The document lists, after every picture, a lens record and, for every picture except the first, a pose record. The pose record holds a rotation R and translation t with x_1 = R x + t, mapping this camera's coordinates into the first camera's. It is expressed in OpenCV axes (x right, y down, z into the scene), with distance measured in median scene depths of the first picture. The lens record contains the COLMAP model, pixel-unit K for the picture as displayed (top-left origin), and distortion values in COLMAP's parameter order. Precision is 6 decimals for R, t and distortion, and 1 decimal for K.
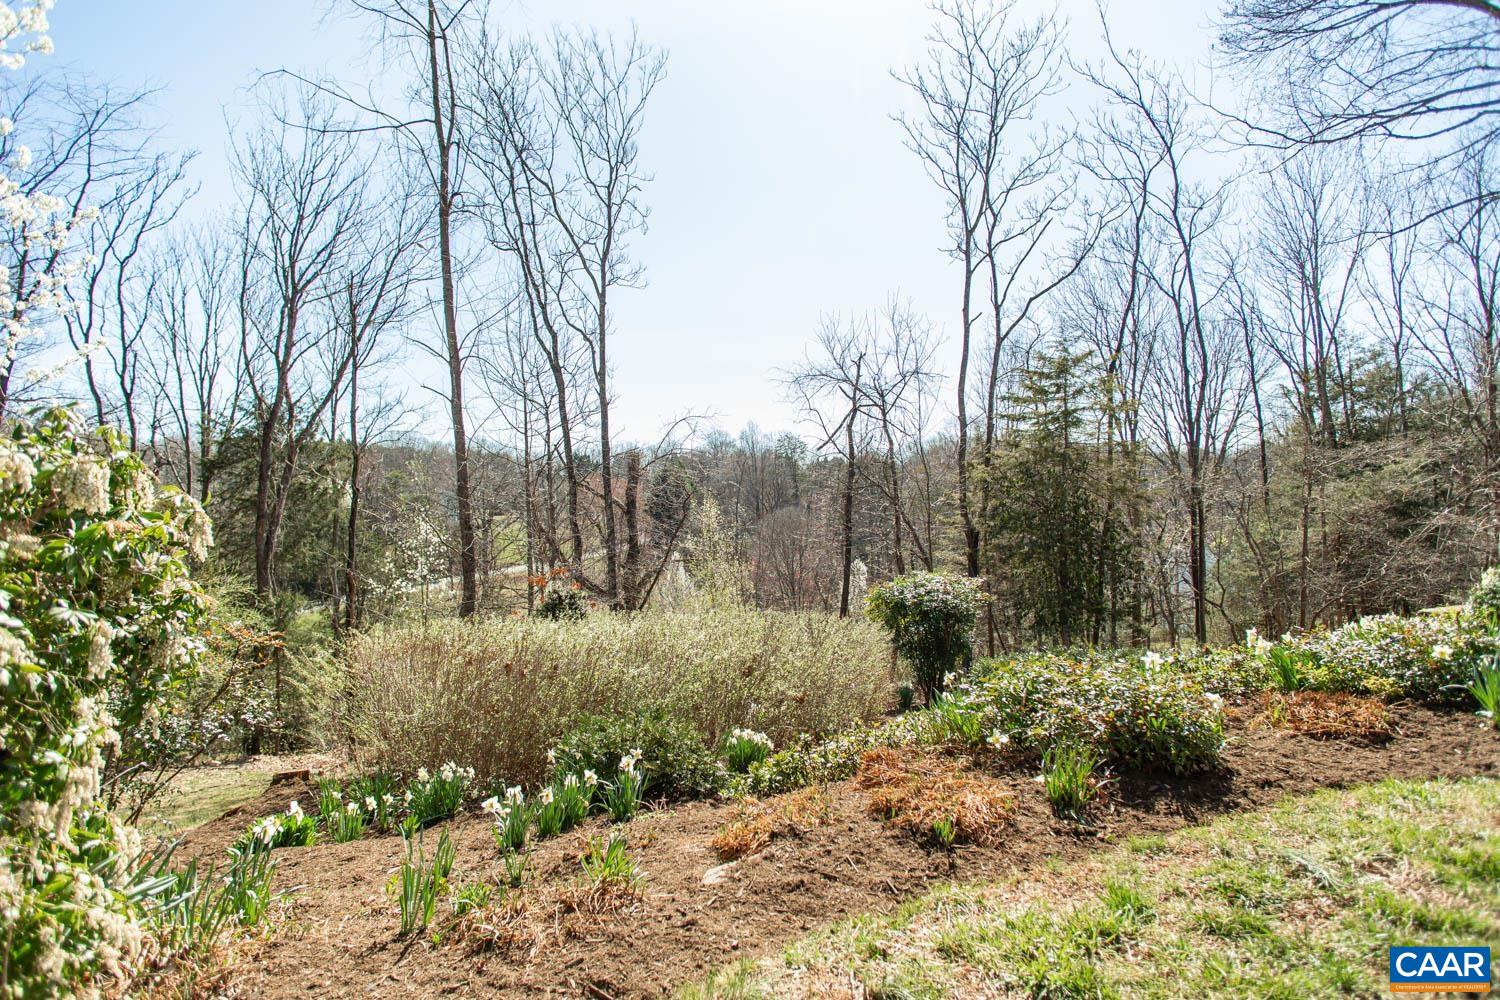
lens RADIAL K [[837.2, 0, 750.0], [0, 837.2, 500.0], [0, 0, 1]] dist [0.014701, -0.000364]
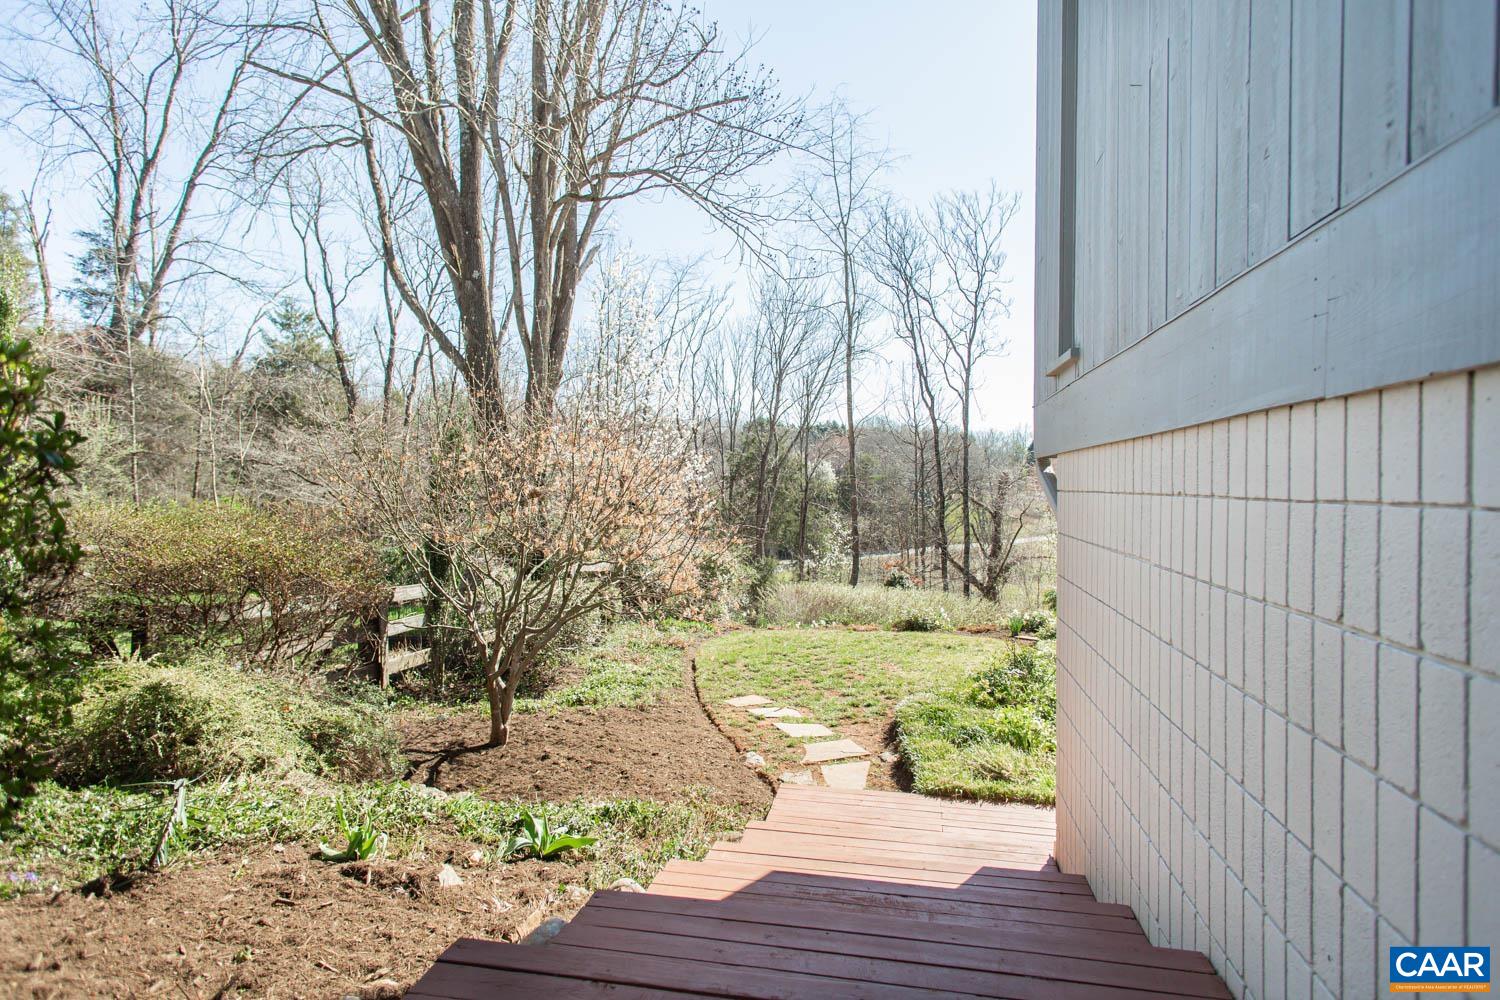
lens RADIAL K [[828.0, 0, 746.0], [0, 828.0, 491.0], [0, 0, 1]] dist [0.024567, 0.000334]
pose [[0.851101, 0.036746, -0.523715, 0.247701], [-0.034012, 0.999311, 0.014841, -0.044621], [0.523900, 0.005182, 0.851764, -0.395726]]
